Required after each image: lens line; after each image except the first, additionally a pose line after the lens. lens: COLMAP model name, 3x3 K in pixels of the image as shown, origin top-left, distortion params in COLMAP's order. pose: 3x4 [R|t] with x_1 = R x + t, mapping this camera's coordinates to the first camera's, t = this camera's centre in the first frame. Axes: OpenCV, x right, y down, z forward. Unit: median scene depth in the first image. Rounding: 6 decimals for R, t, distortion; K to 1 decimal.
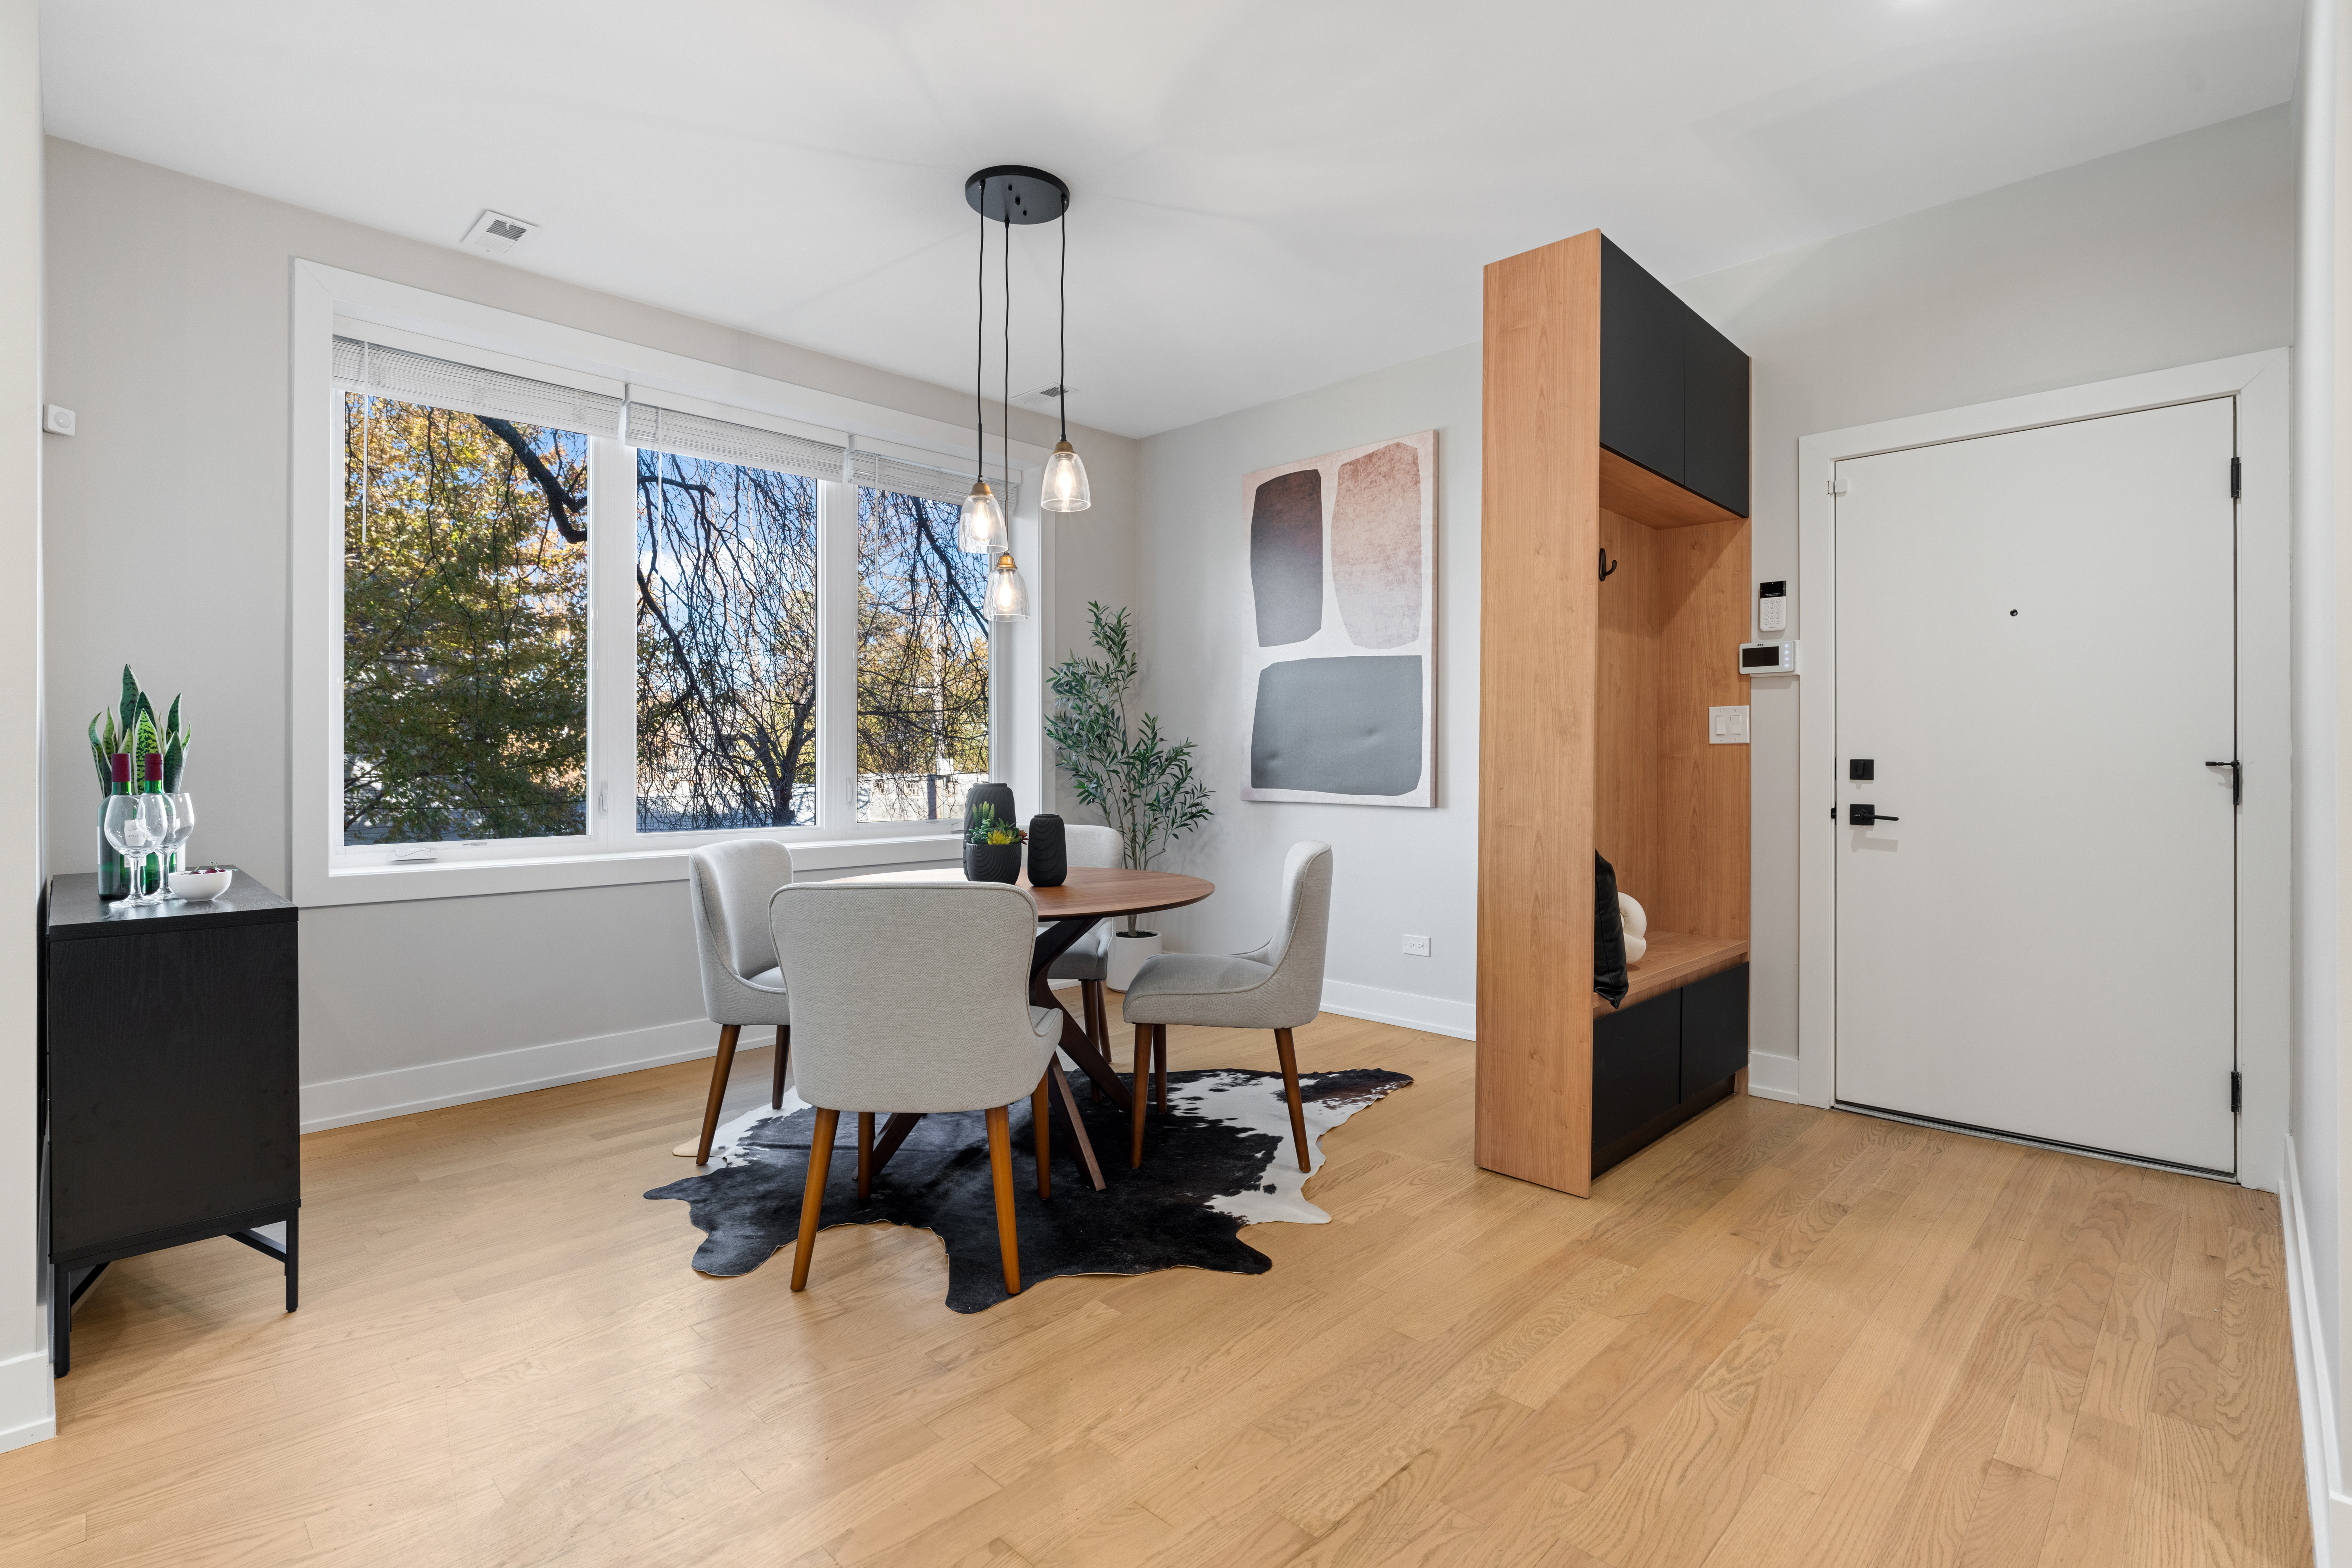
lens RADIAL K [[1088.0, 0, 1181.1], [0, 1088.0, 770.9], [0, 0, 1]] dist [-0.018826, 0.004161]
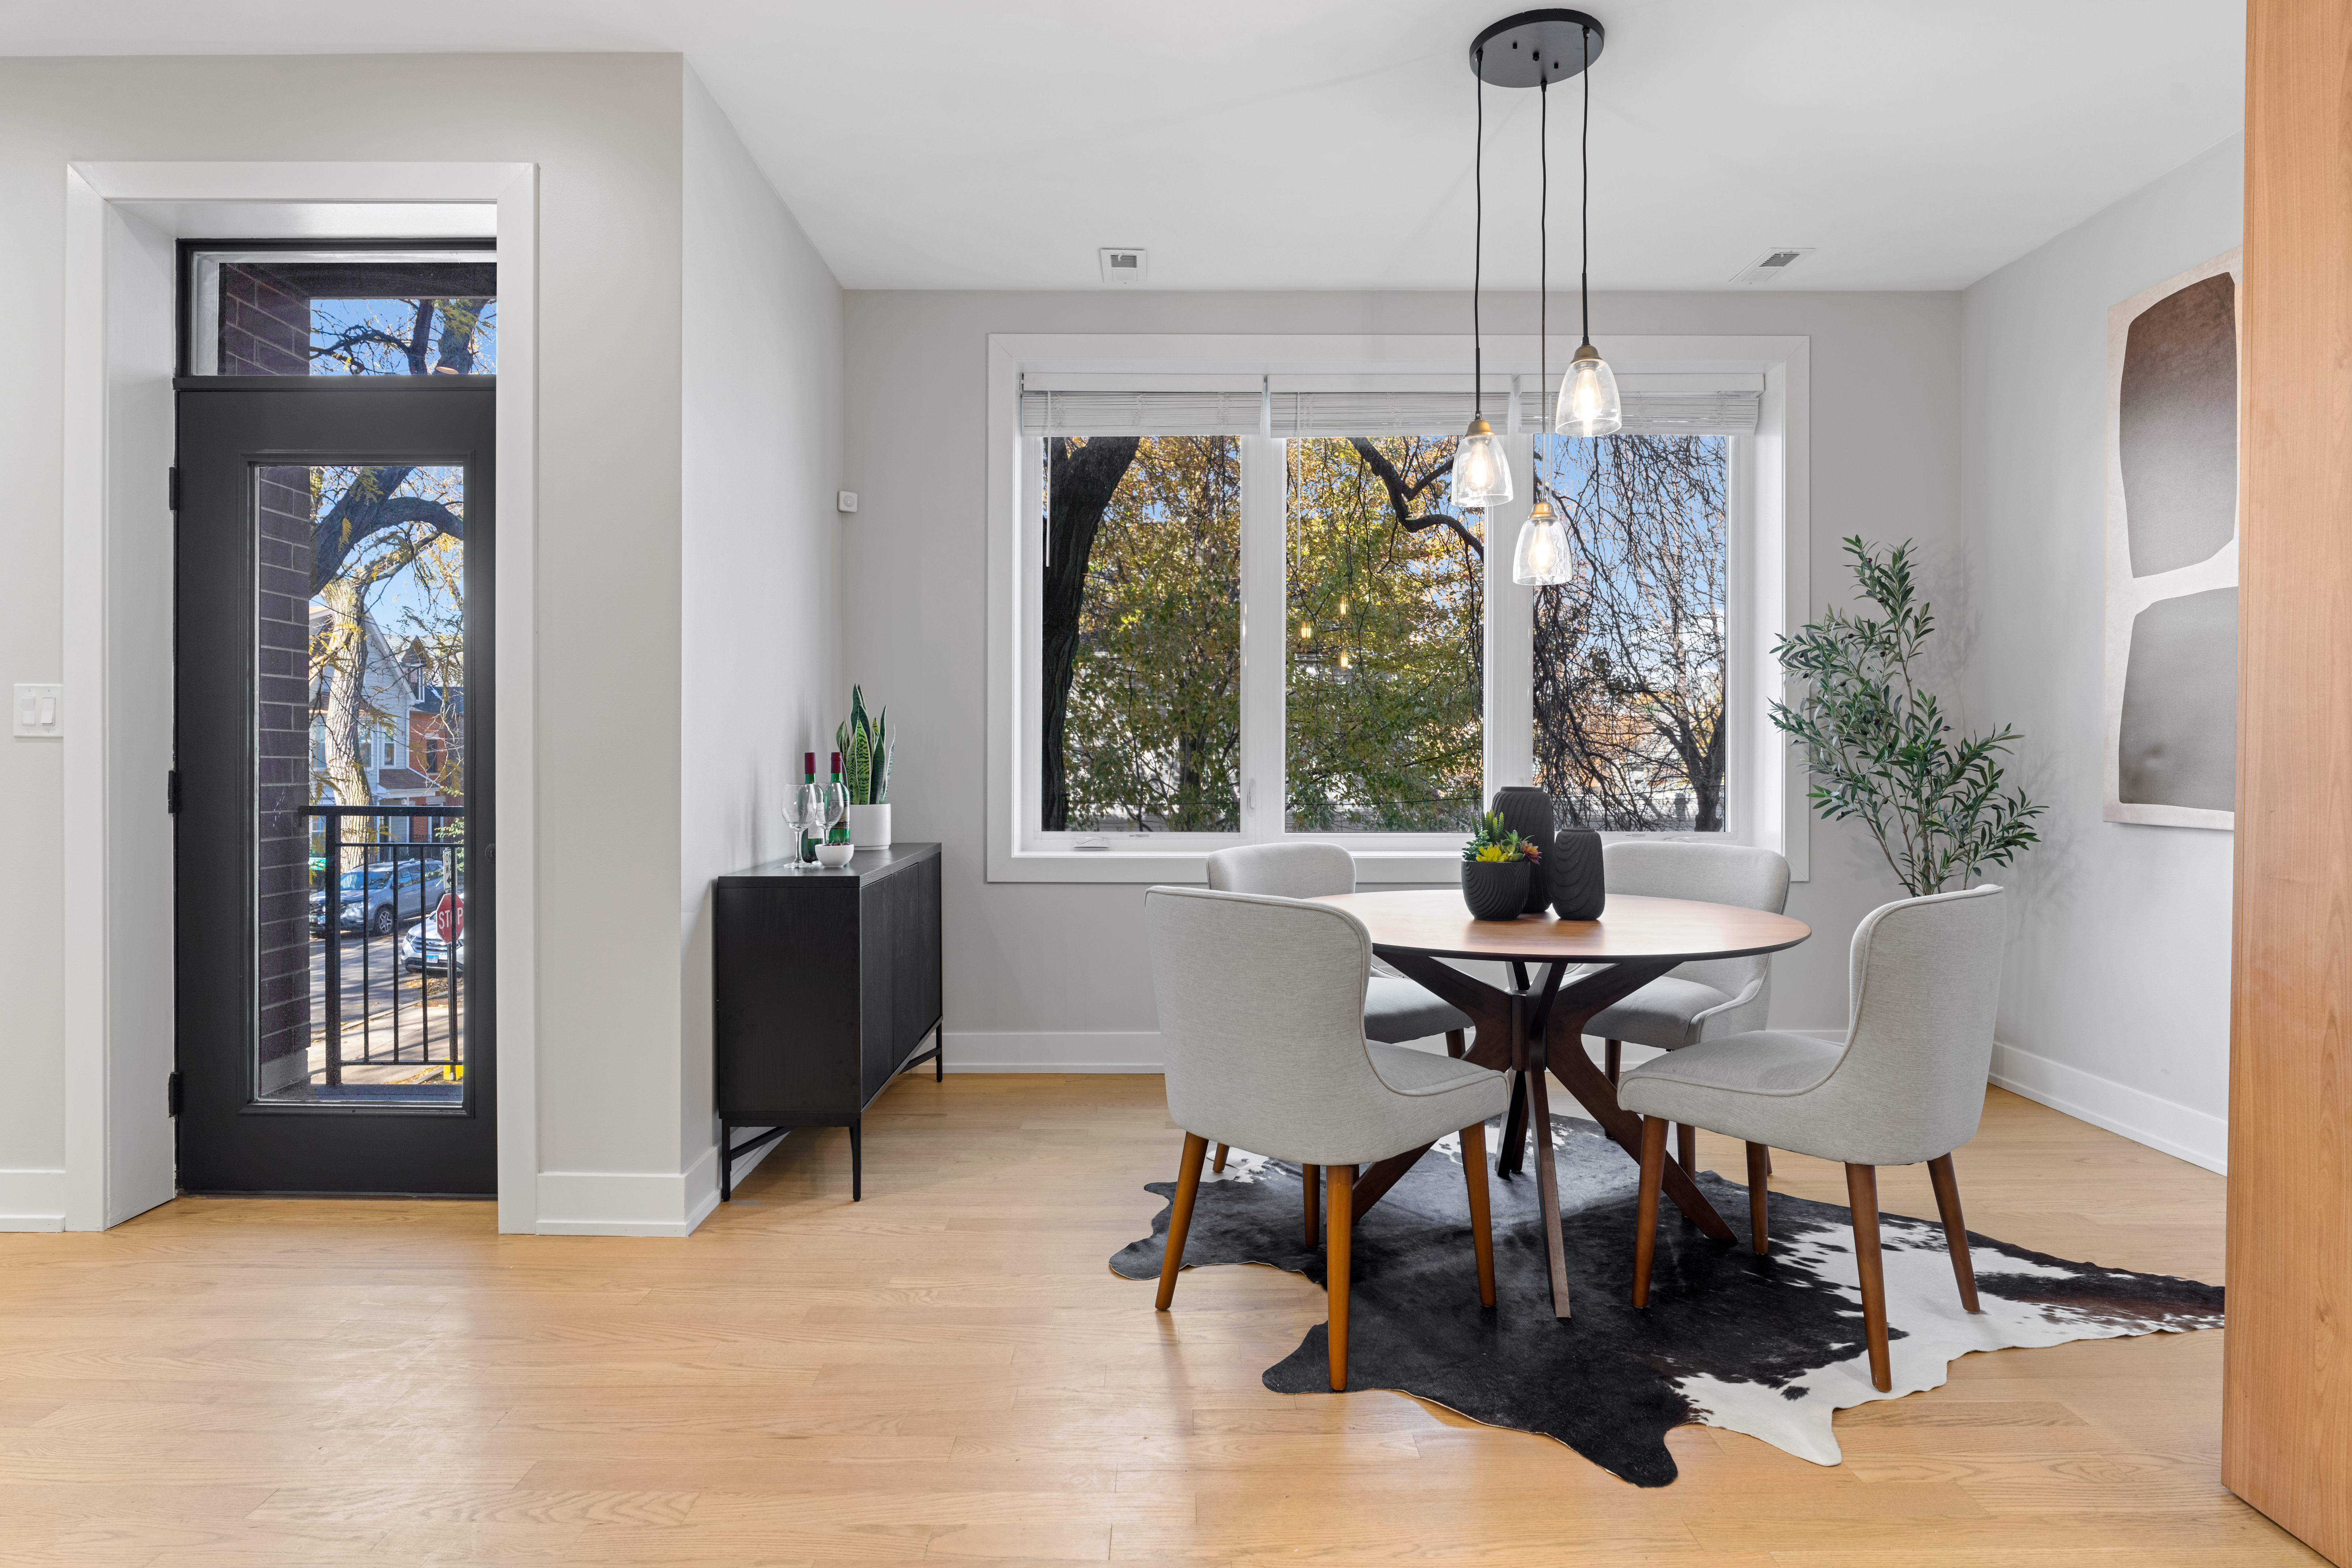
lens RADIAL K [[1285.1, 0, 1177.2], [0, 1285.1, 778.3], [0, 0, 1]] dist [-0.013841, 0.002184]
pose [[0.704933, 0.011746, -0.709177, 0.332611], [-0.007287, 0.999930, 0.009319, -0.002233], [0.709237, -0.001402, 0.704969, 0.148659]]
